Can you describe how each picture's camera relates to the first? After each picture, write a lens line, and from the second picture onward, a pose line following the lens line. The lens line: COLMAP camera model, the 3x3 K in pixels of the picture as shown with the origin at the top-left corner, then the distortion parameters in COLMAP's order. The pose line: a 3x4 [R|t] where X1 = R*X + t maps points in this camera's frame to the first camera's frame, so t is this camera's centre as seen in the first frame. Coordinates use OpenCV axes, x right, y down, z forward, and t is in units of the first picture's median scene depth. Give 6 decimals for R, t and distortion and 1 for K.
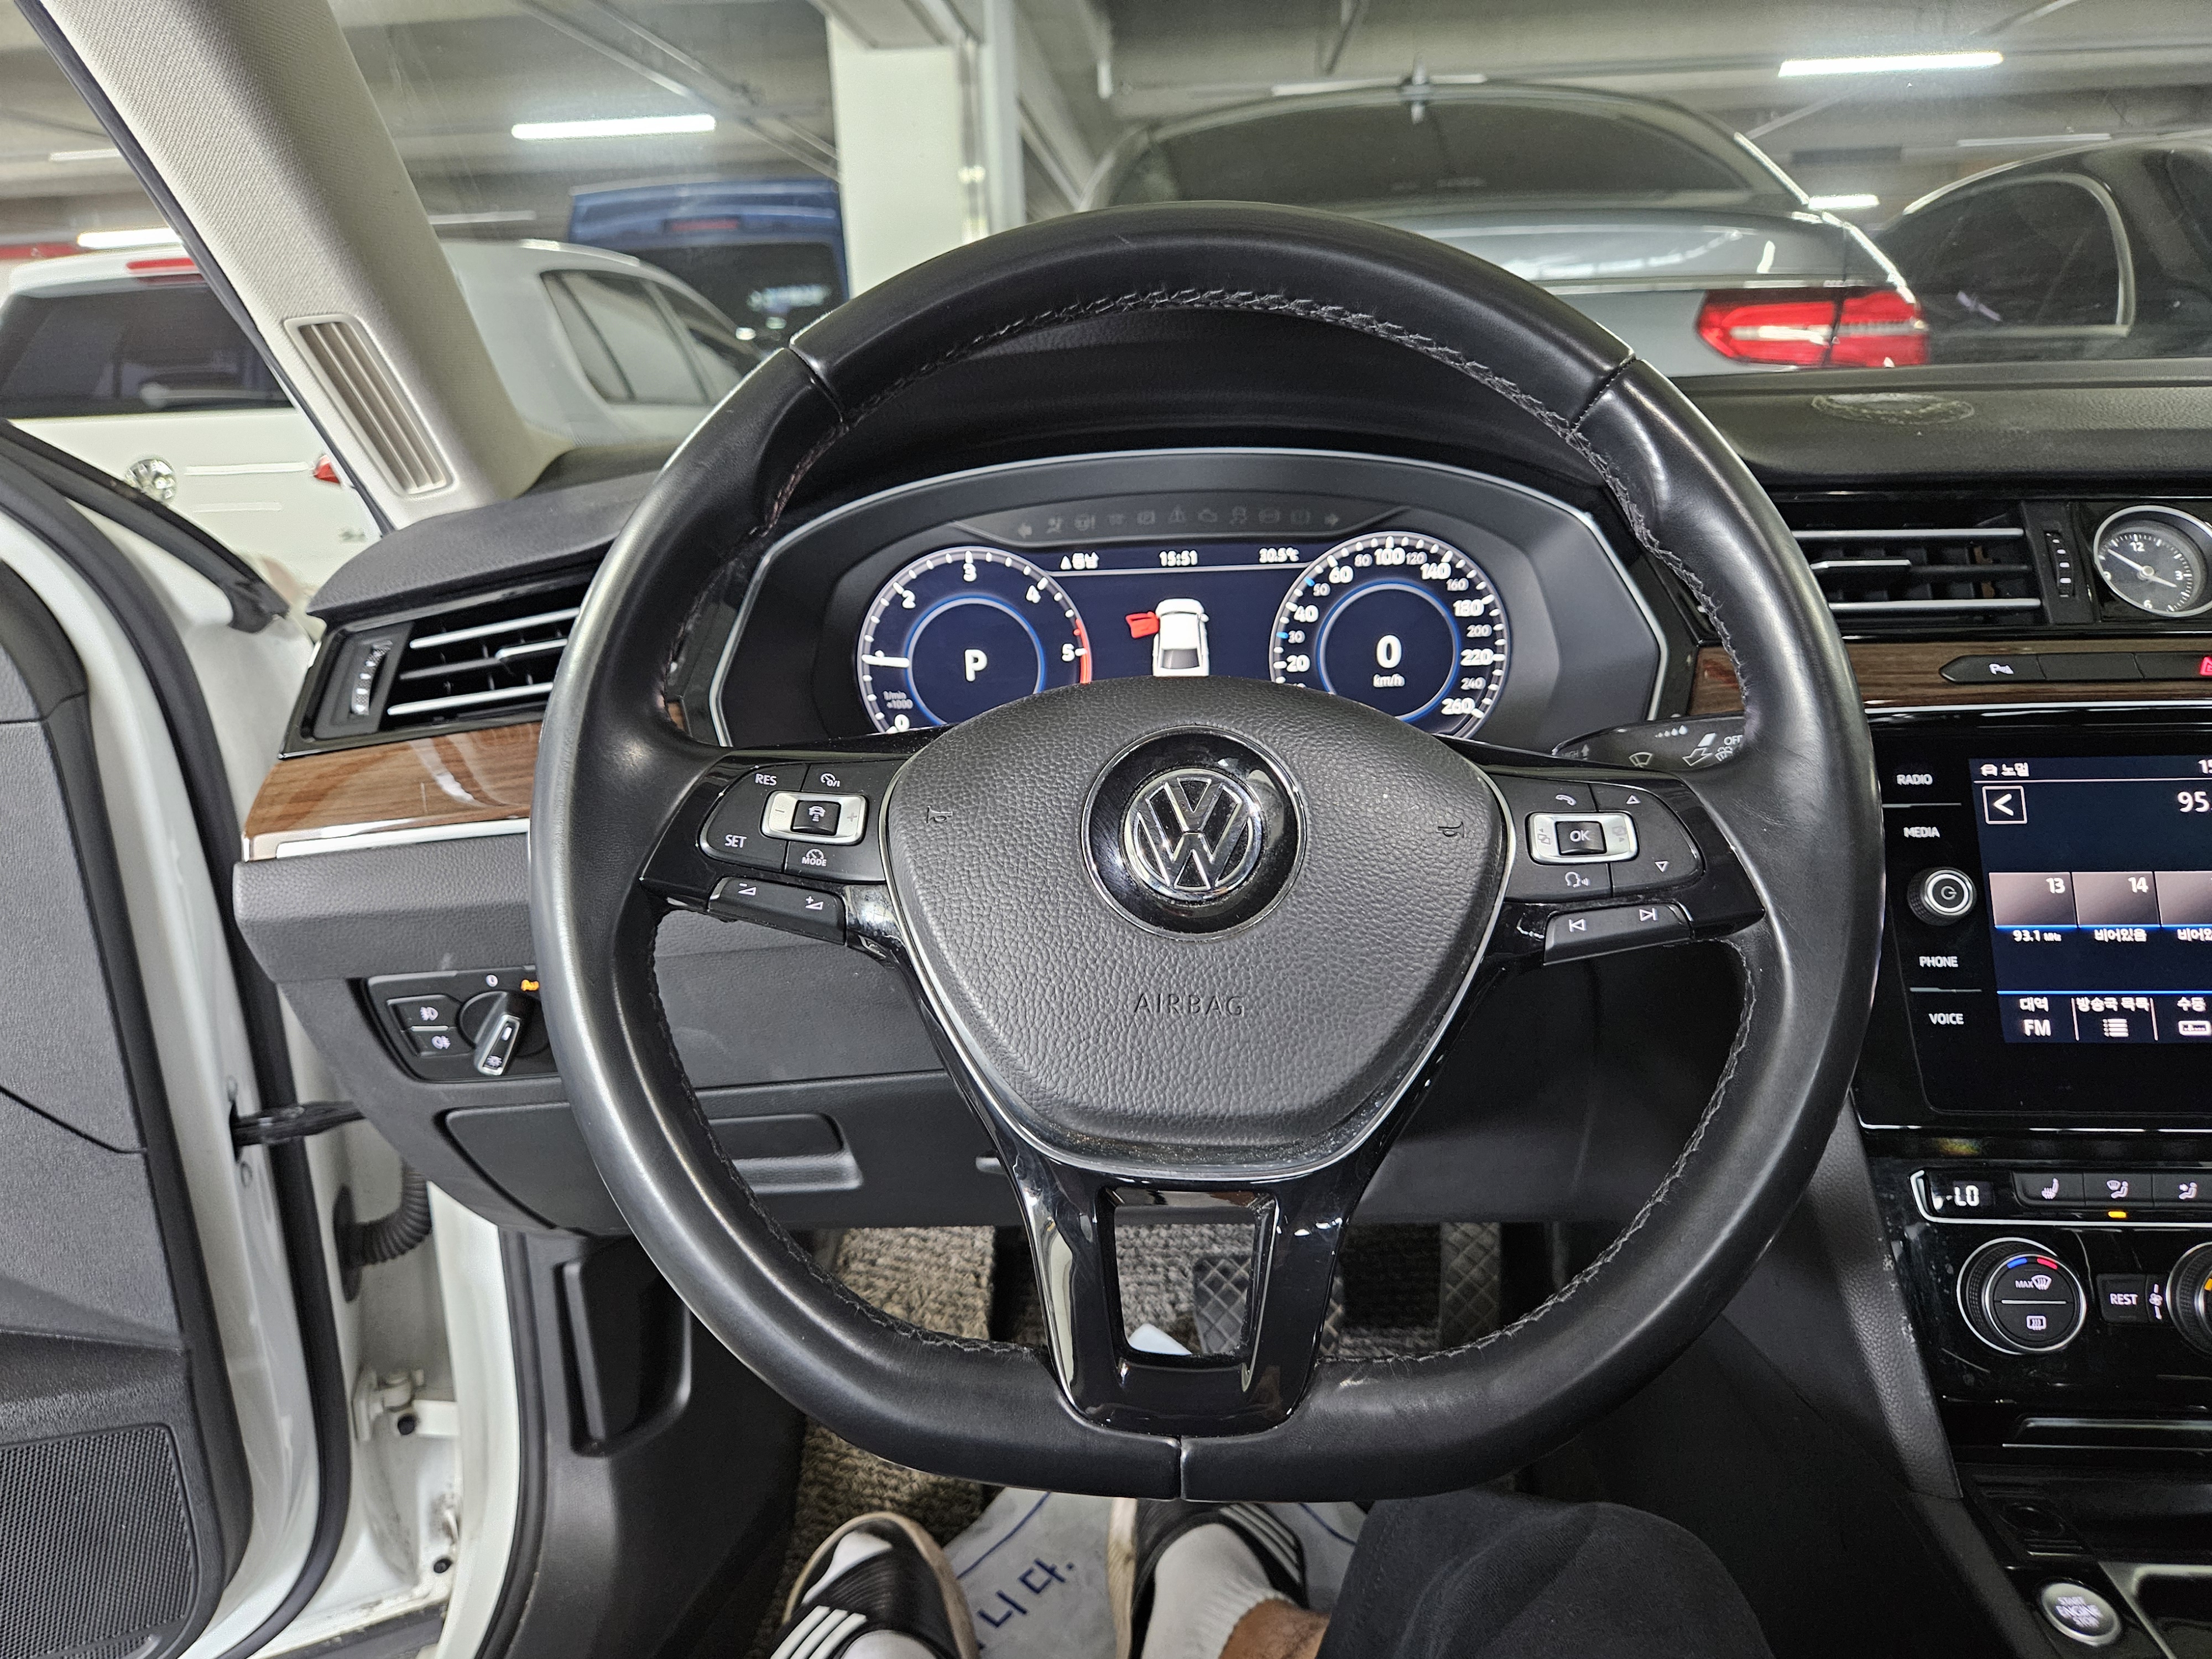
lens RADIAL K [[1485.0, 0, 1095.5], [0, 1485.0, 864.1], [0, 0, 1]] dist [0.042989, -0.044016]
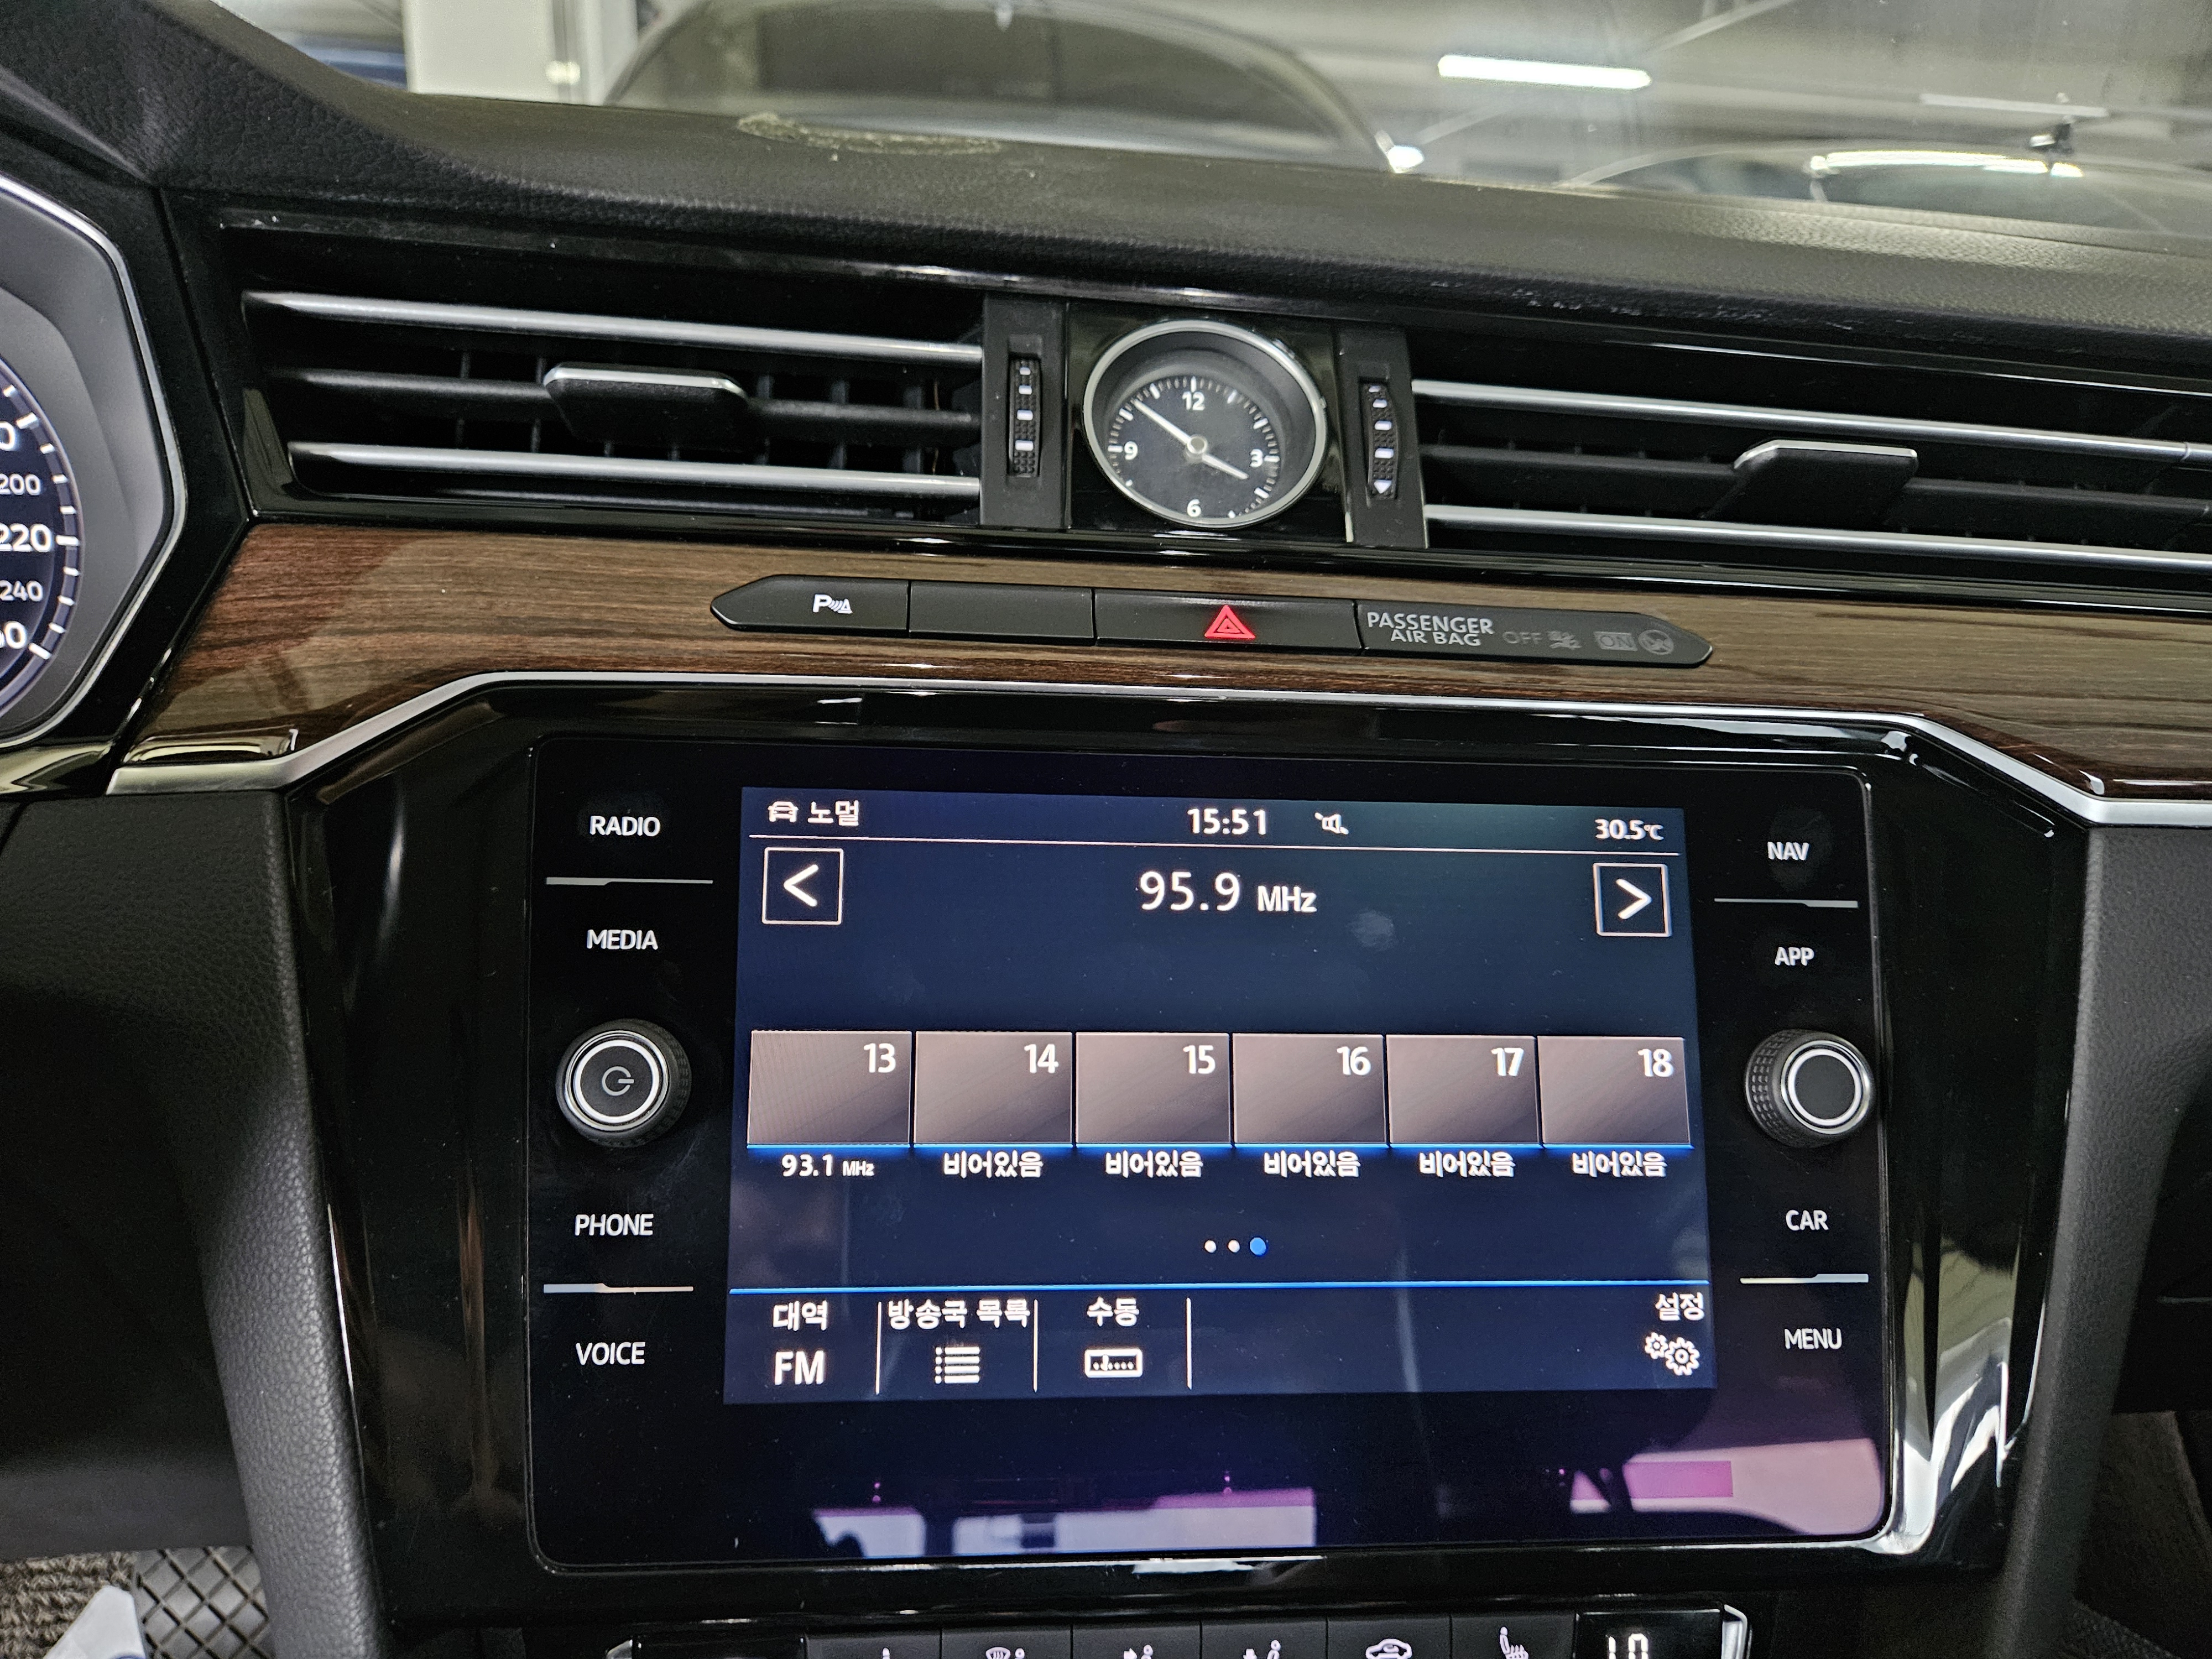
lens RADIAL K [[1485.0, 0, 1100.3], [0, 1485.0, 884.6], [0, 0, 1]] dist [0.042989, -0.044016]
pose [[0.981319, 0.024844, 0.190779, 0.523494], [-0.030277, 0.999213, 0.025616, -0.047296], [-0.189992, -0.030914, 0.981299, 0.441721]]
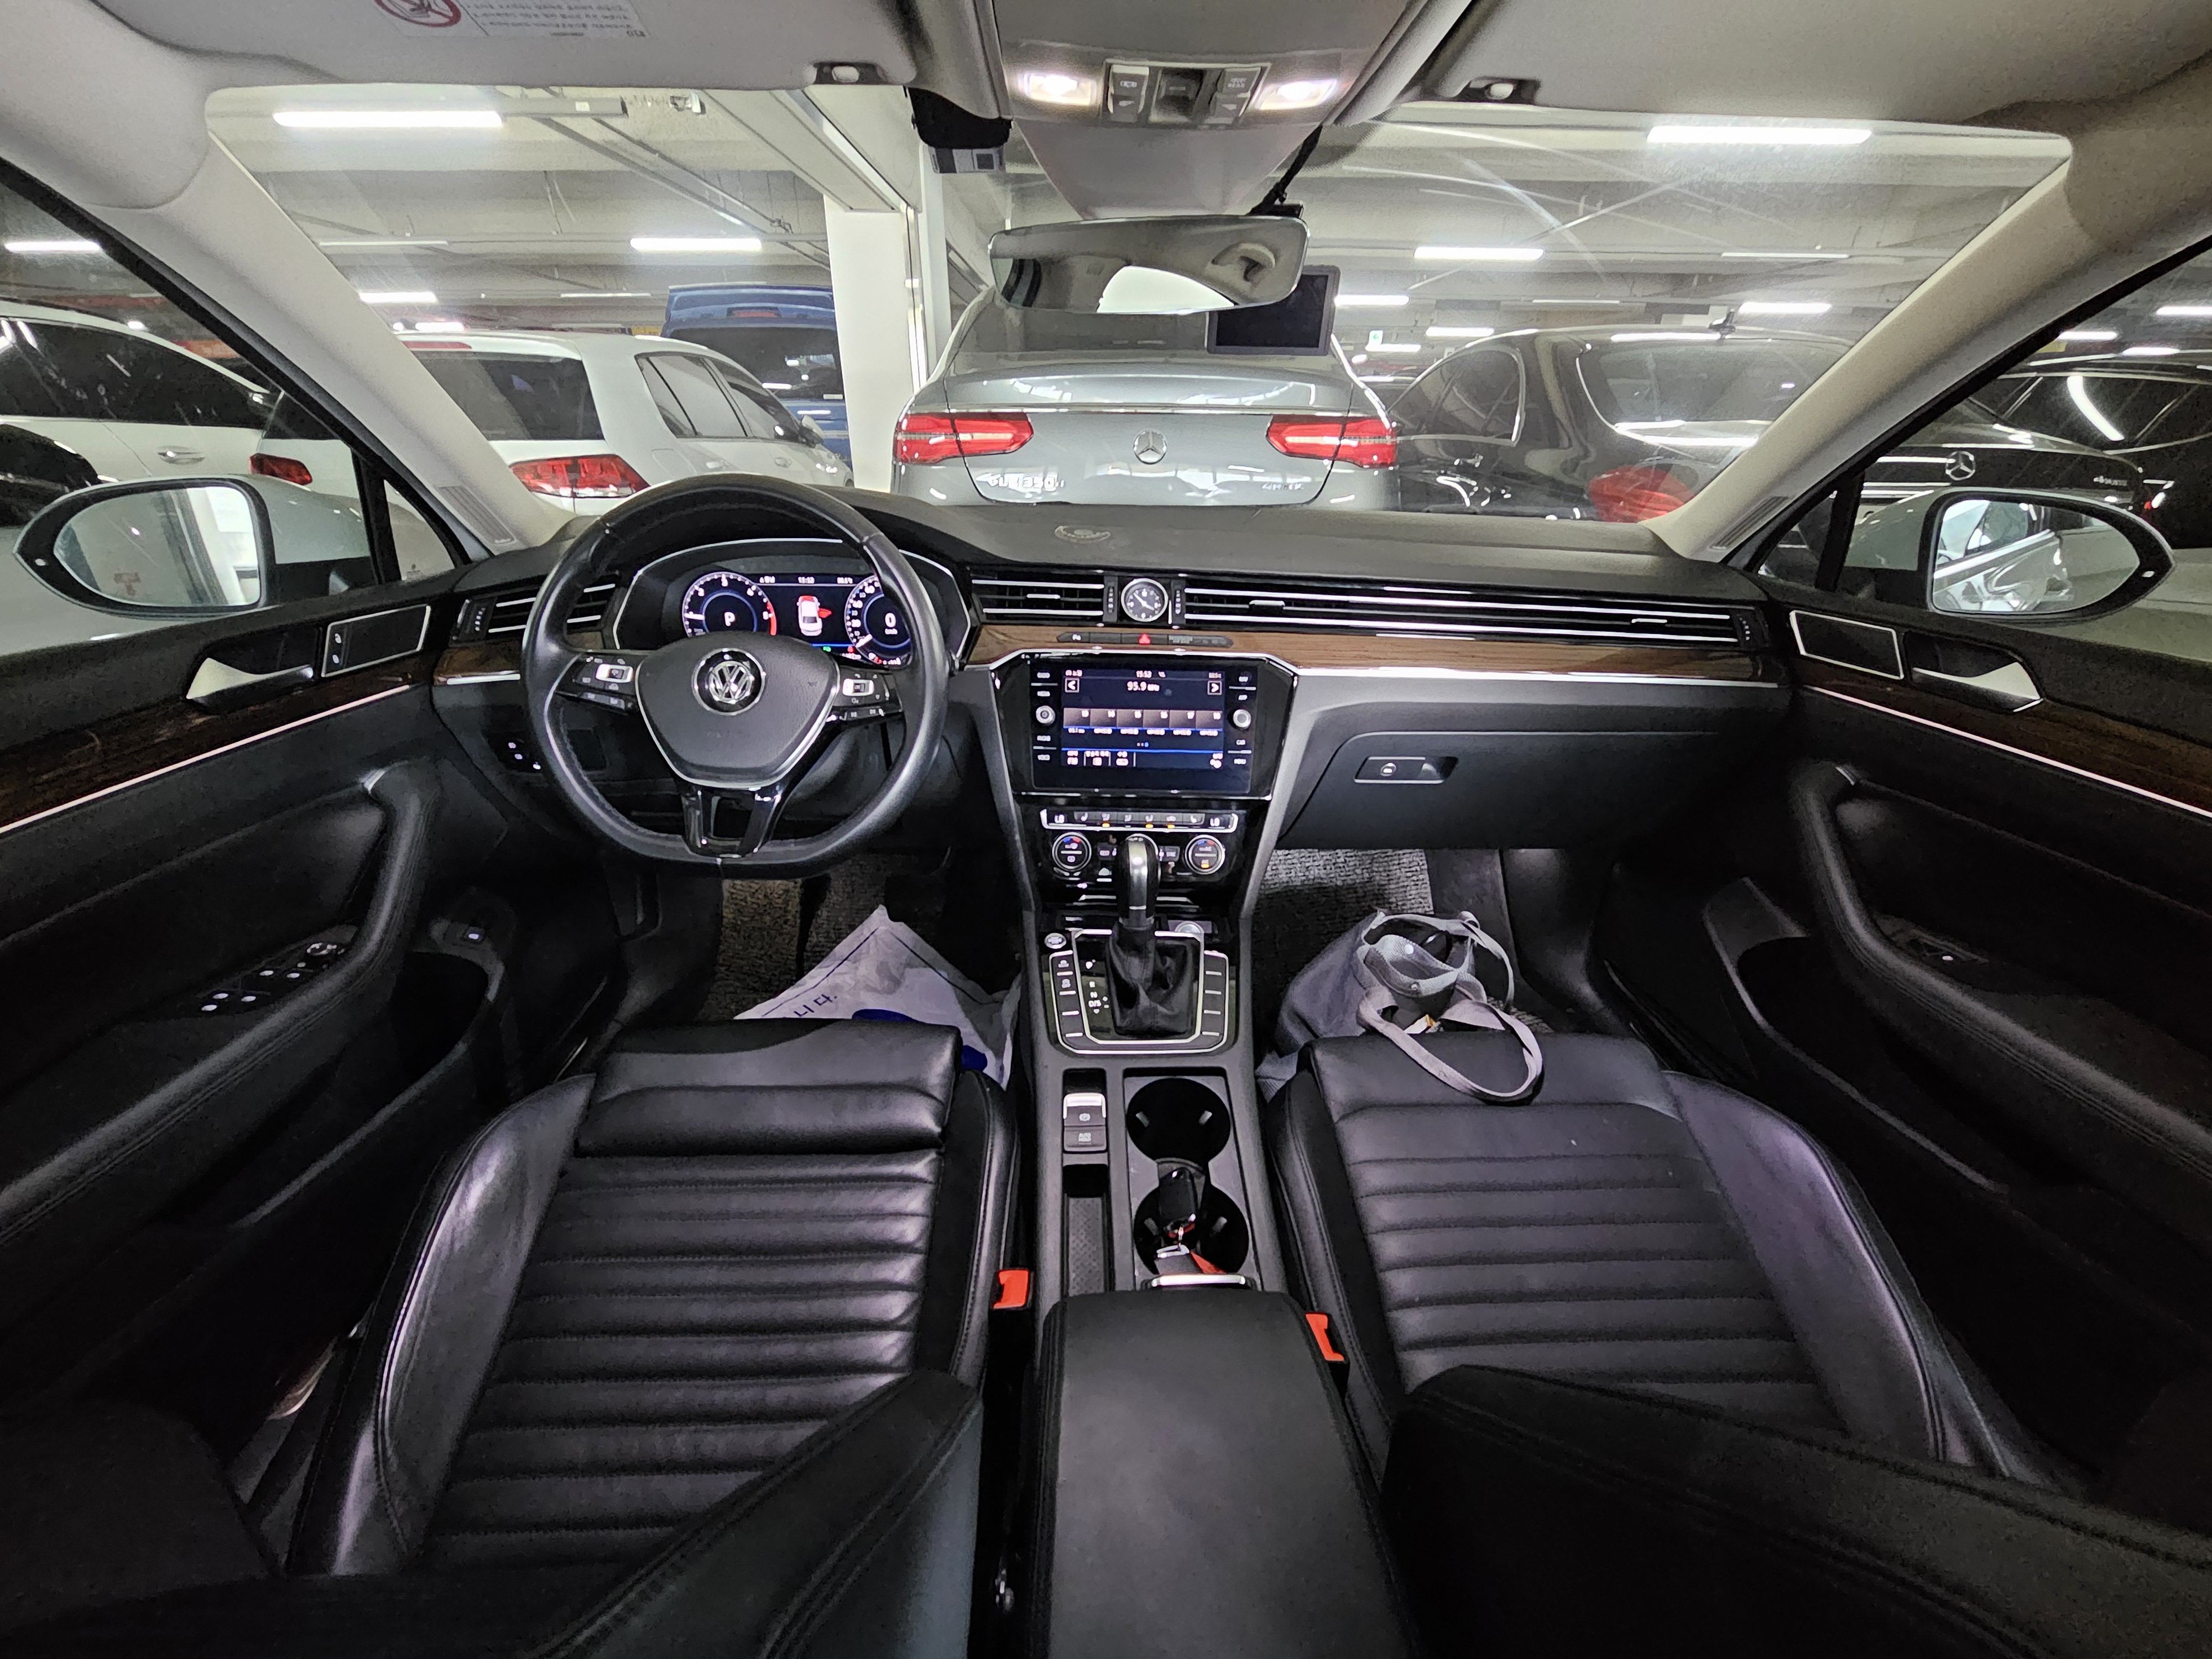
lens RADIAL K [[909.9, 0, 1124.3], [0, 909.9, 858.1], [0, 0, 1]] dist [-0.012147, -0.001359]
pose [[0.995482, 0.016524, 0.093503, 0.470650], [-0.029918, 0.989166, 0.143721, 0.030884], [-0.090116, -0.145869, 0.985191, -0.689612]]
